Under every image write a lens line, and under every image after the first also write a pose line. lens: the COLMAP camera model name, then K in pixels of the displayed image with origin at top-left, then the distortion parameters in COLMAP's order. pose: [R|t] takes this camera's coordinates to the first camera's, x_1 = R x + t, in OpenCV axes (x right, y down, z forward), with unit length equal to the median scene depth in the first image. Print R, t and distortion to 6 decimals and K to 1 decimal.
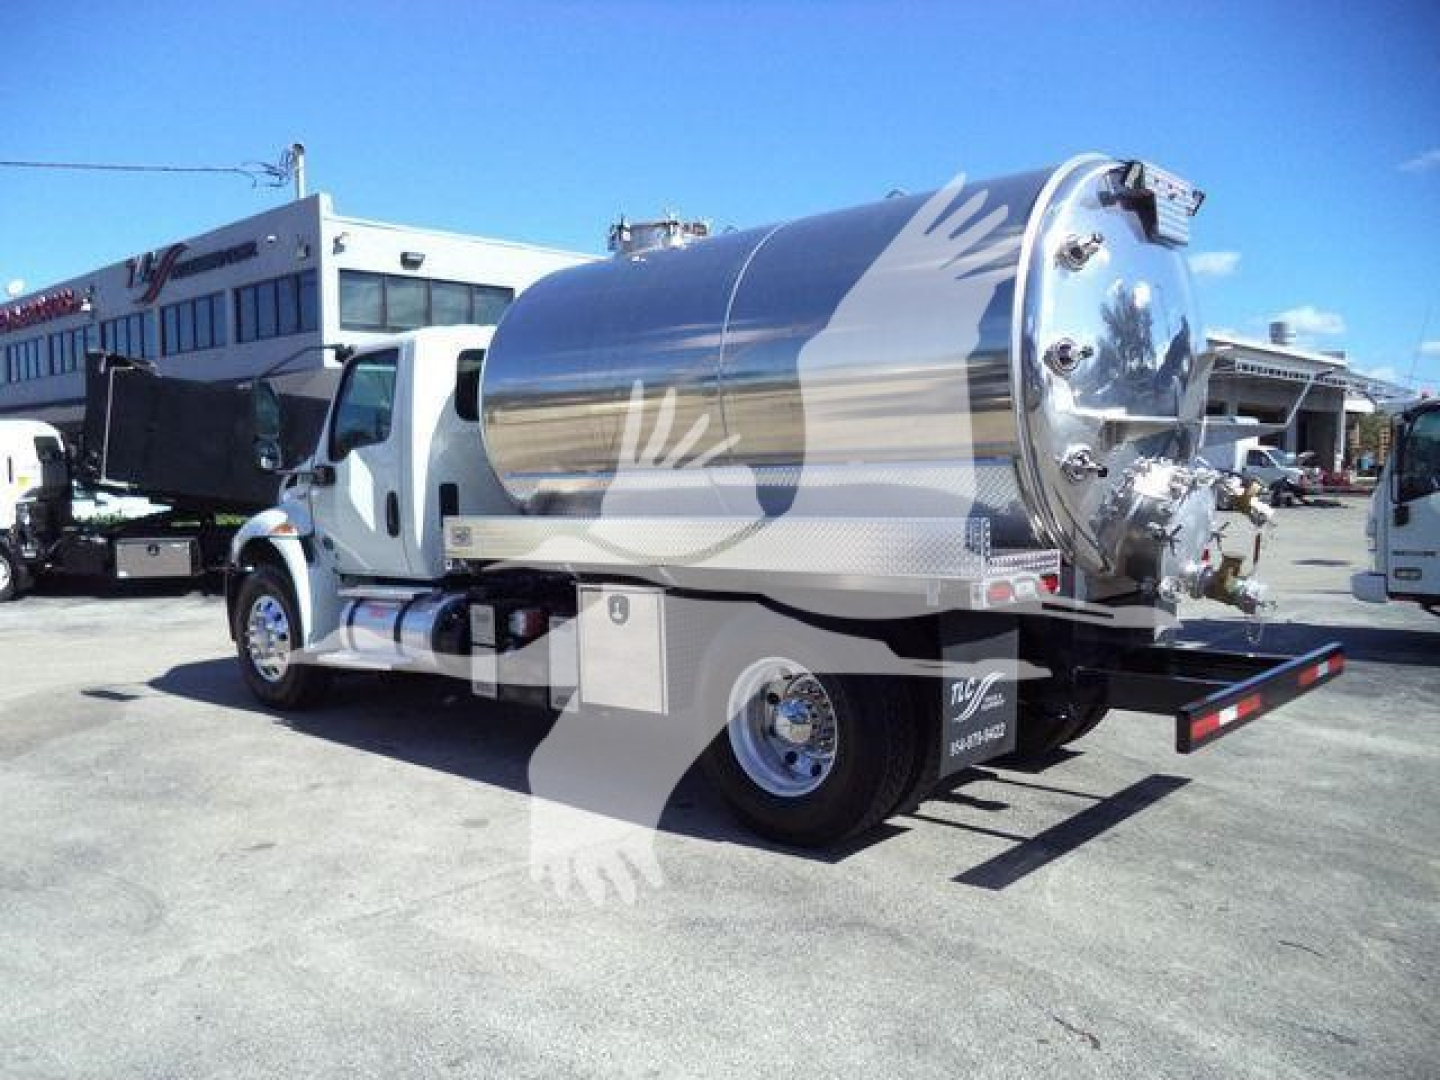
lens RADIAL K [[1167.8, 0, 721.1], [0, 1167.8, 535.2], [0, 0, 1]] dist [-0.018612, -0.009375]
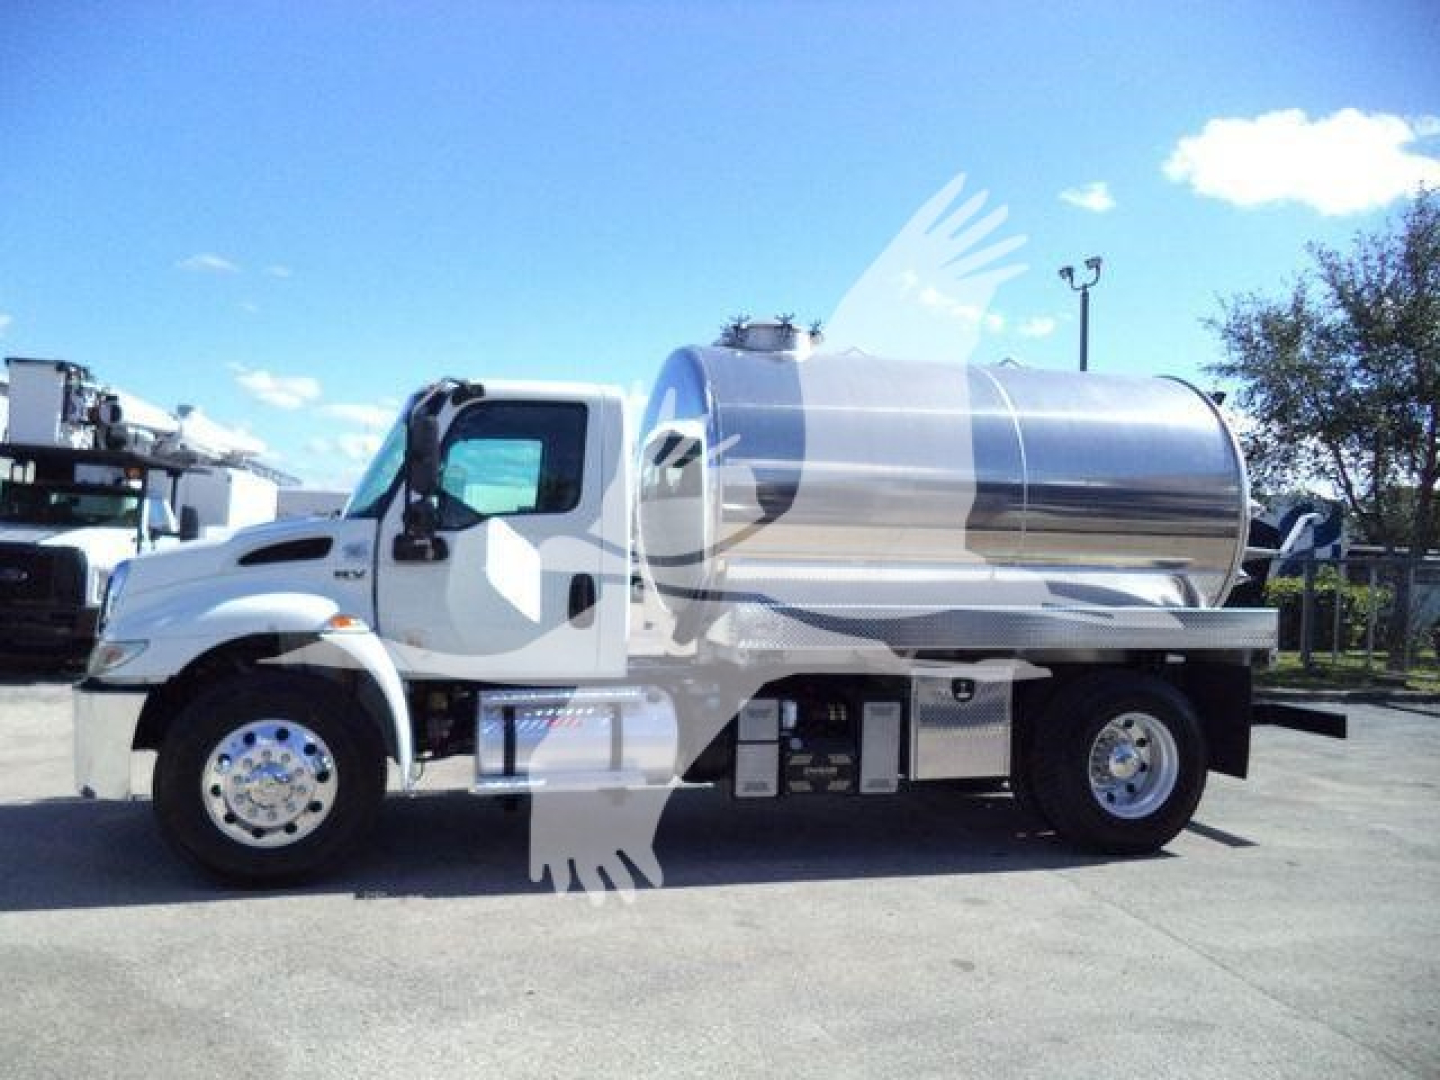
lens RADIAL K [[1167.8, 0, 721.1], [0, 1167.8, 535.2], [0, 0, 1]] dist [-0.018612, -0.009375]
pose [[0.530542, 0.048624, 0.846263, -0.472331], [0.003107, 0.998235, -0.059304, -0.007811], [-0.847653, 0.034093, 0.529454, 0.239065]]
